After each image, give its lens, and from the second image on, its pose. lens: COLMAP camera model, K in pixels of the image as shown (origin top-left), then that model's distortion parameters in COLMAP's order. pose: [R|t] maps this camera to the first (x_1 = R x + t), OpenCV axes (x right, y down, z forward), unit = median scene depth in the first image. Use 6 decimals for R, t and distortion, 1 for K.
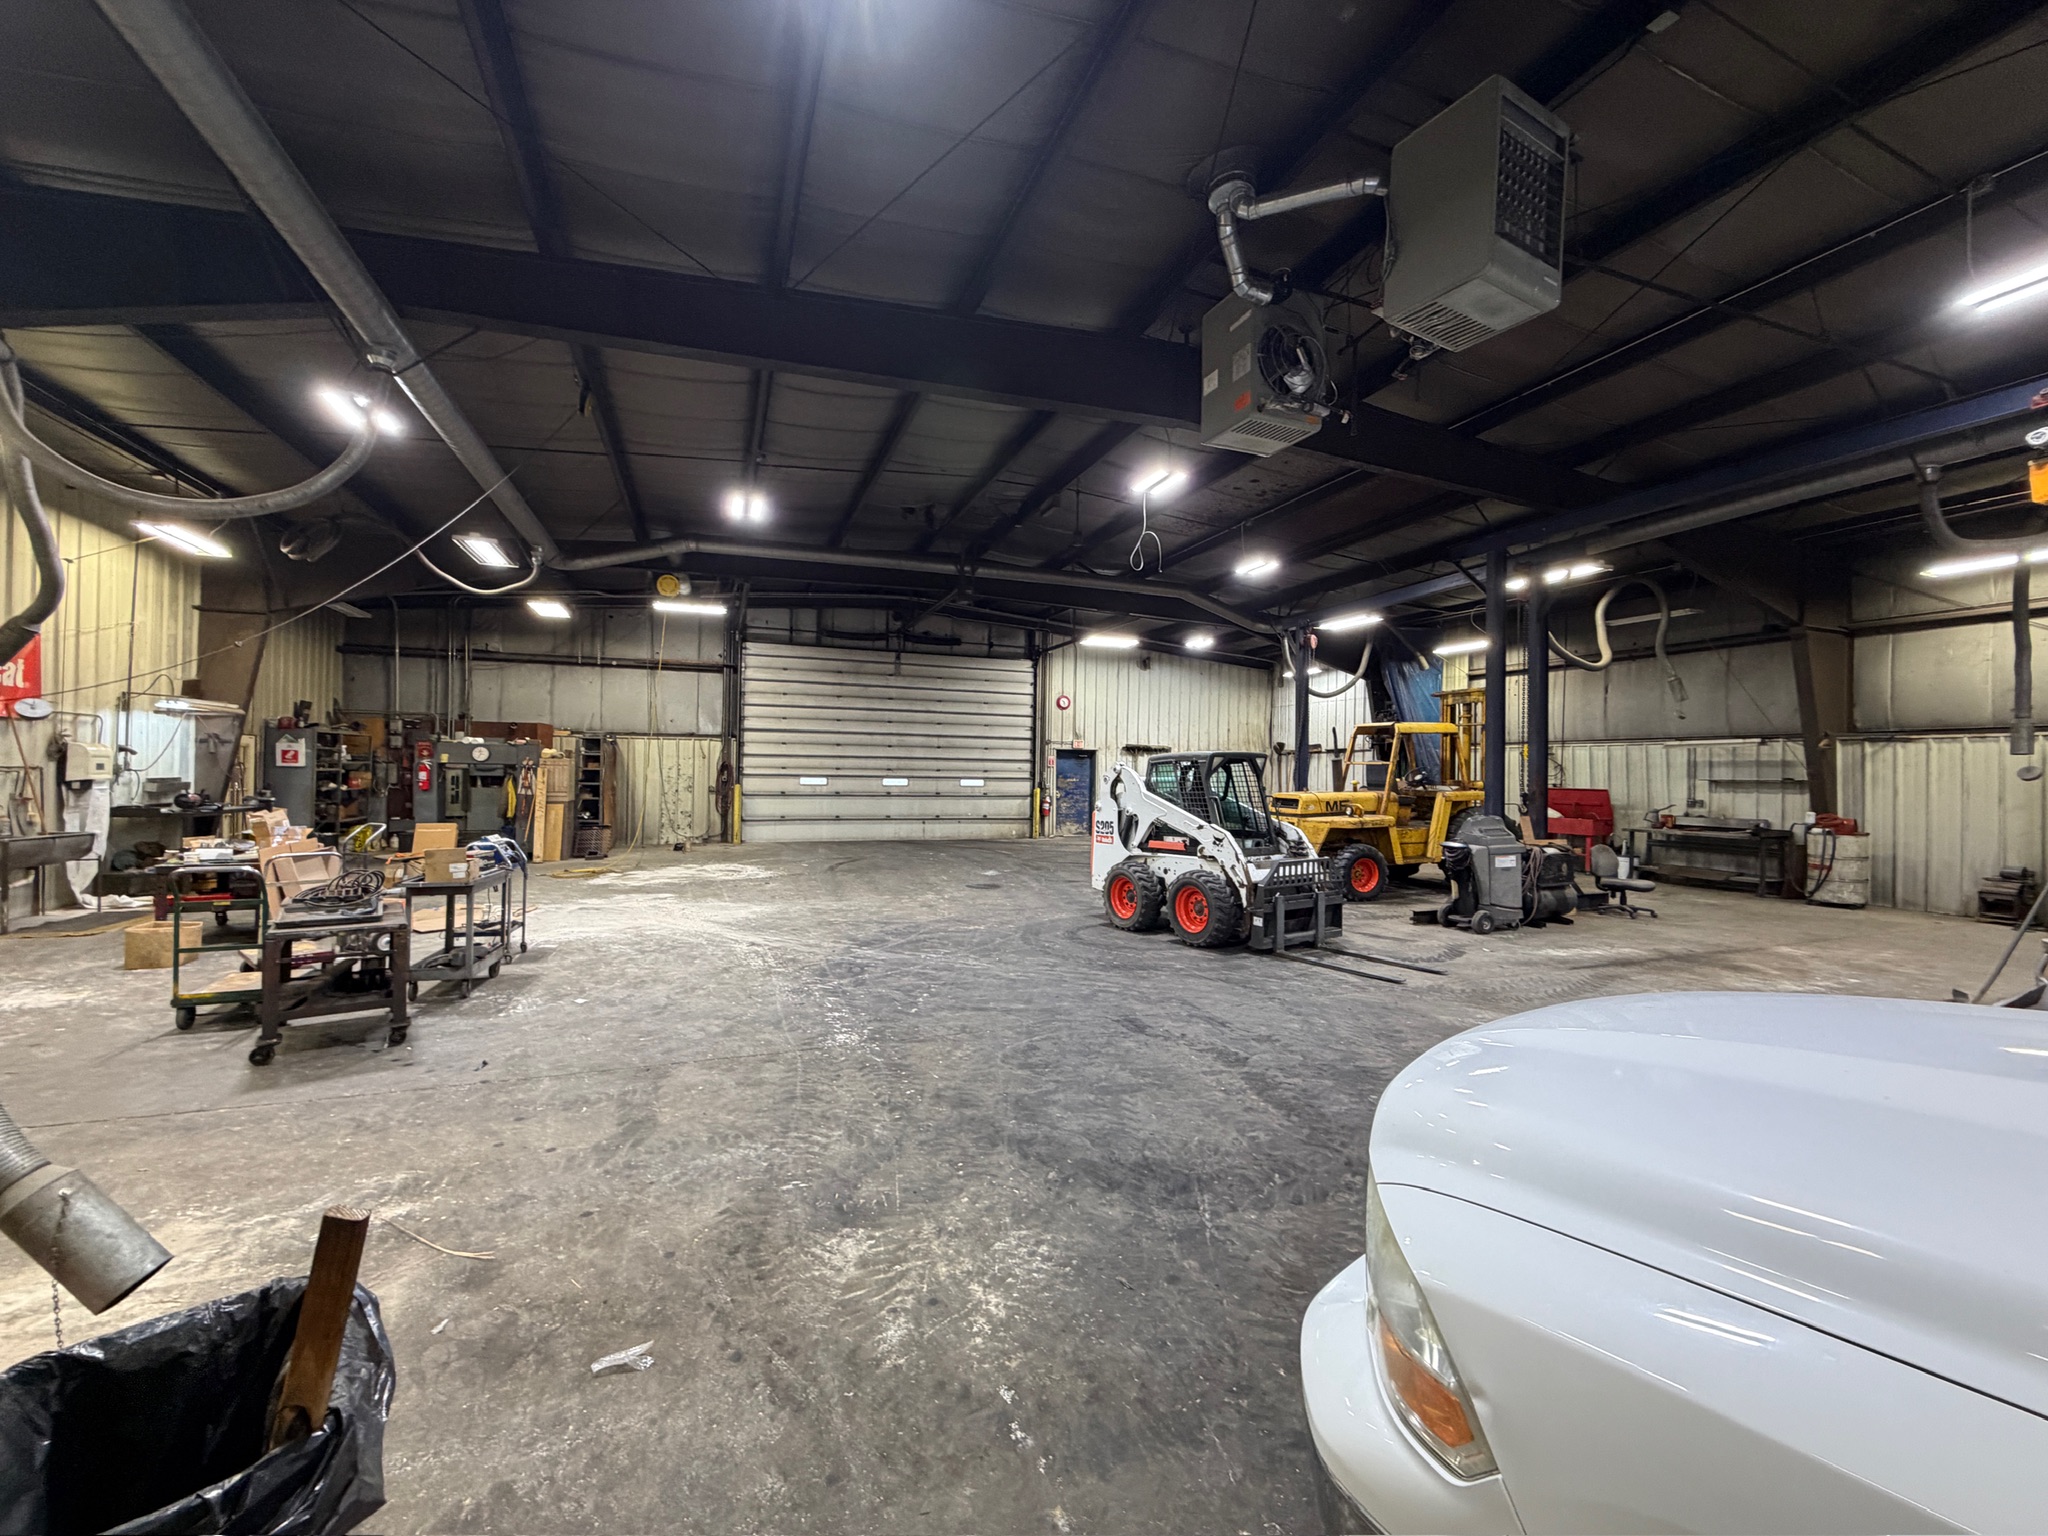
lens RADIAL K [[813.8, 0, 1017.2], [0, 813.8, 765.7], [0, 0, 1]] dist [-0.000539, -0.000359]
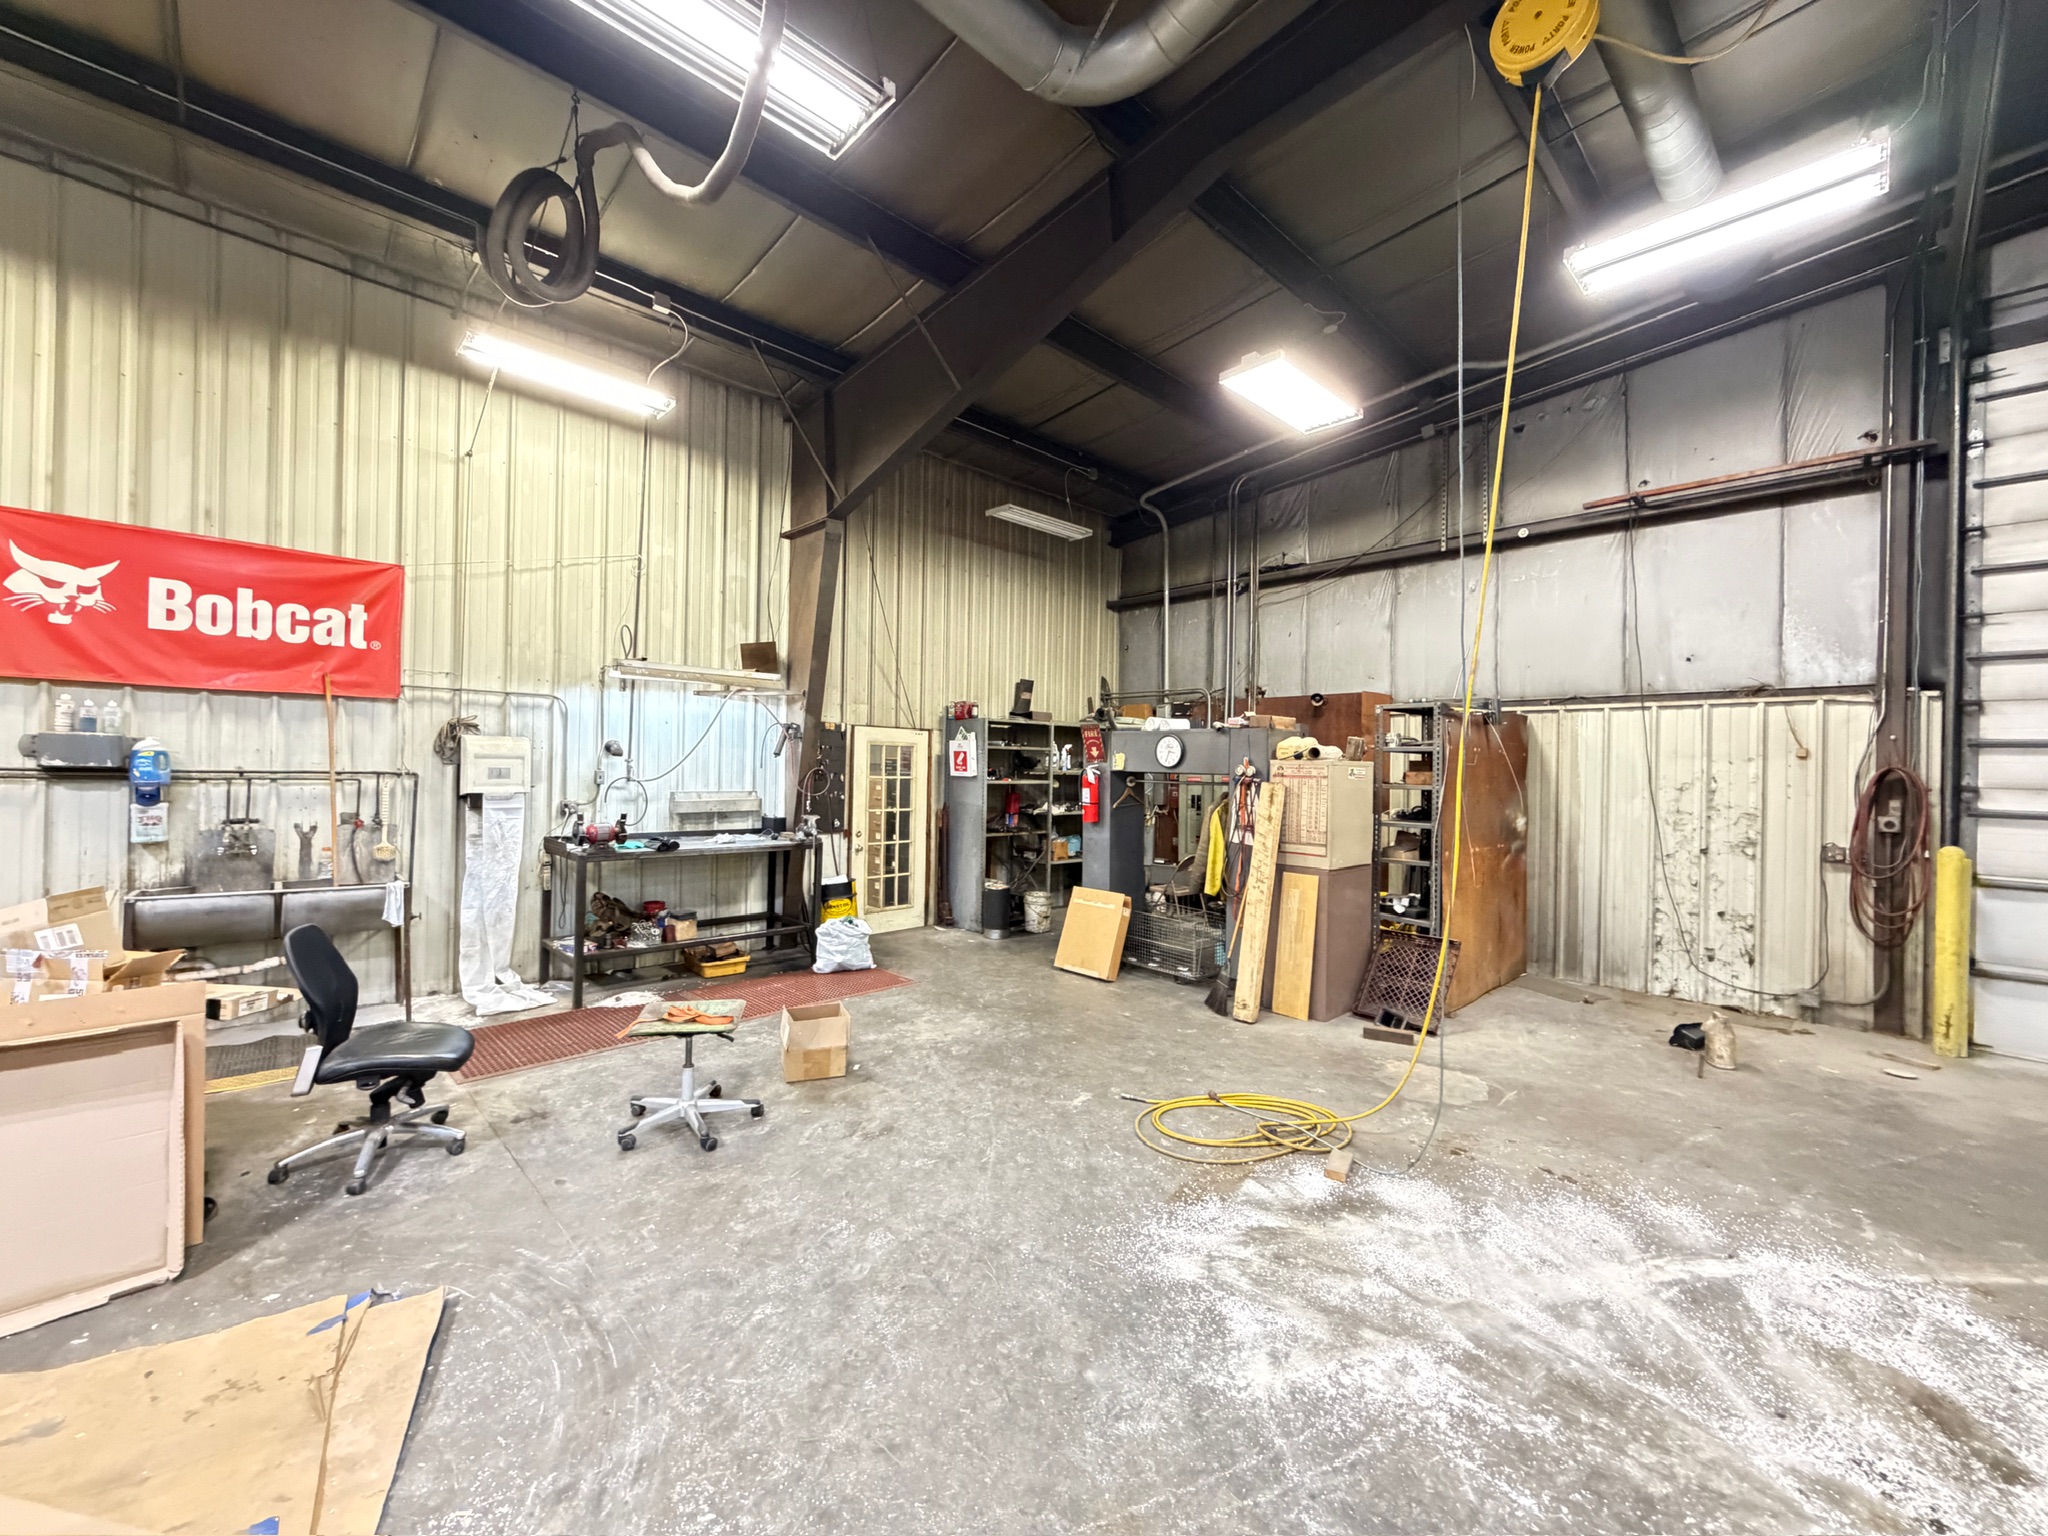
lens RADIAL K [[813.8, 0, 1017.2], [0, 813.8, 765.7], [0, 0, 1]] dist [-0.000539, -0.000359]
pose [[0.386210, -0.008627, -0.922371, -0.194997], [-0.007096, 0.999899, -0.012324, -0.000064], [0.922384, 0.011305, 0.386110, 0.552995]]
